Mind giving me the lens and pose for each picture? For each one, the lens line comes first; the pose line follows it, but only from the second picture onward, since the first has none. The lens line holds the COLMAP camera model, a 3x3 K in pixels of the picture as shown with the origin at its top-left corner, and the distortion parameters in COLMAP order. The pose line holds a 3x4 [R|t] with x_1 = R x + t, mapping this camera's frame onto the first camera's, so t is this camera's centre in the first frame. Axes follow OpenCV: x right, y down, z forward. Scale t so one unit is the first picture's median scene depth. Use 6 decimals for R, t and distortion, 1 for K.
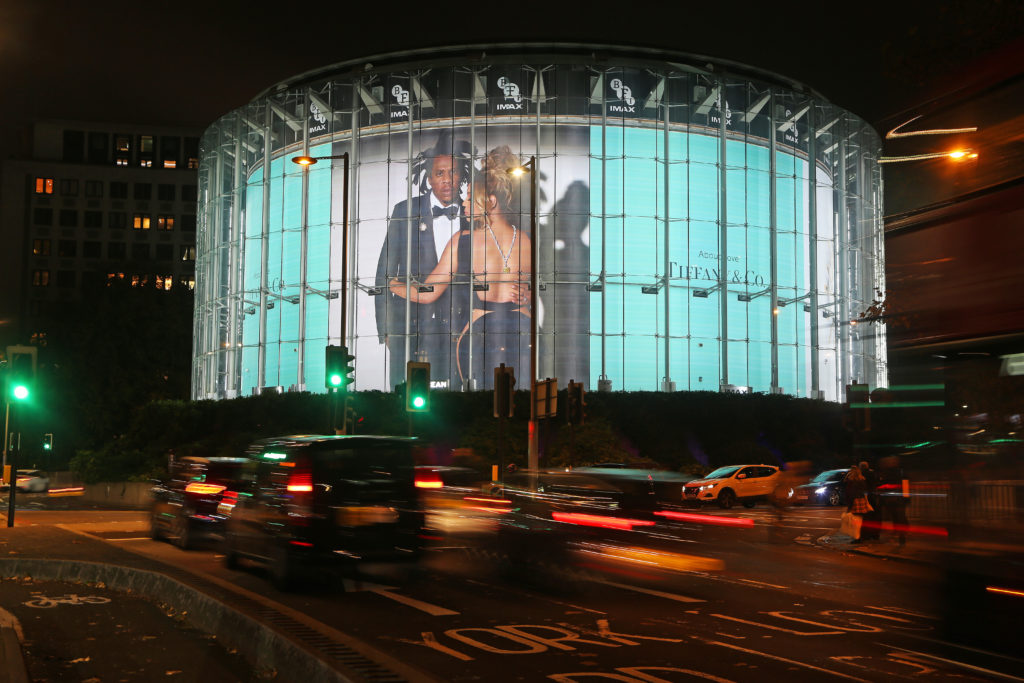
lens RADIAL K [[1327.4, 0, 512.0], [0, 1327.4, 341.5], [0, 0, 1]] dist [0.176372, -0.005790]
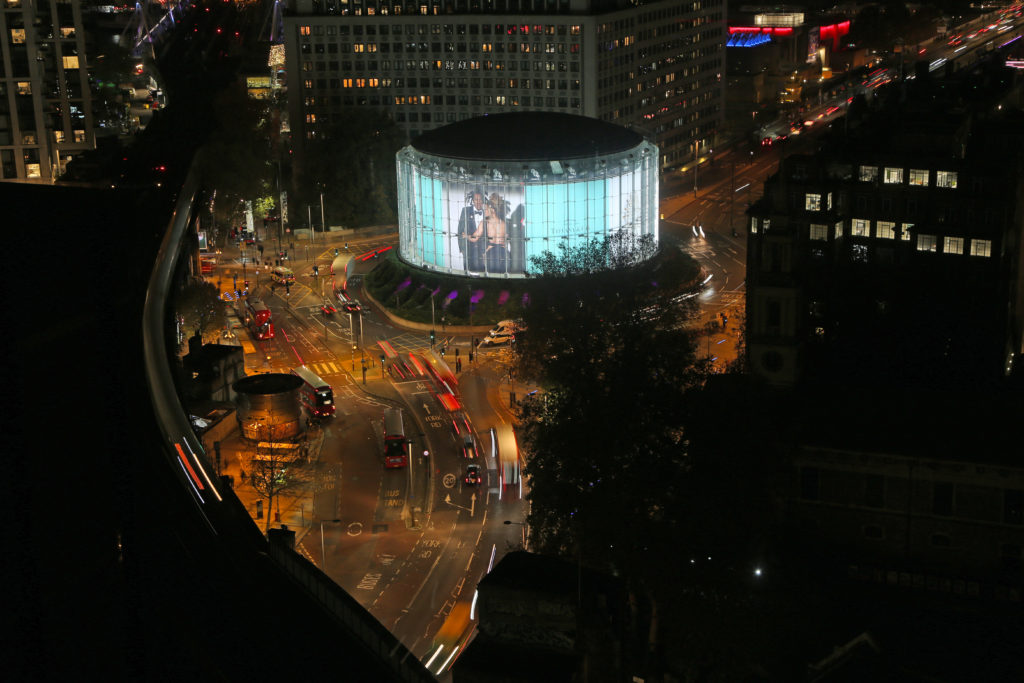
lens RADIAL K [[1684.4, 0, 512.0], [0, 1684.4, 341.5], [0, 0, 1]] dist [0.222505, 0.016991]
pose [[0.987135, 0.010333, -0.159557, 0.634652], [0.049664, 0.928735, 0.367403, -1.219589], [0.151983, -0.370601, 0.916273, -2.588595]]
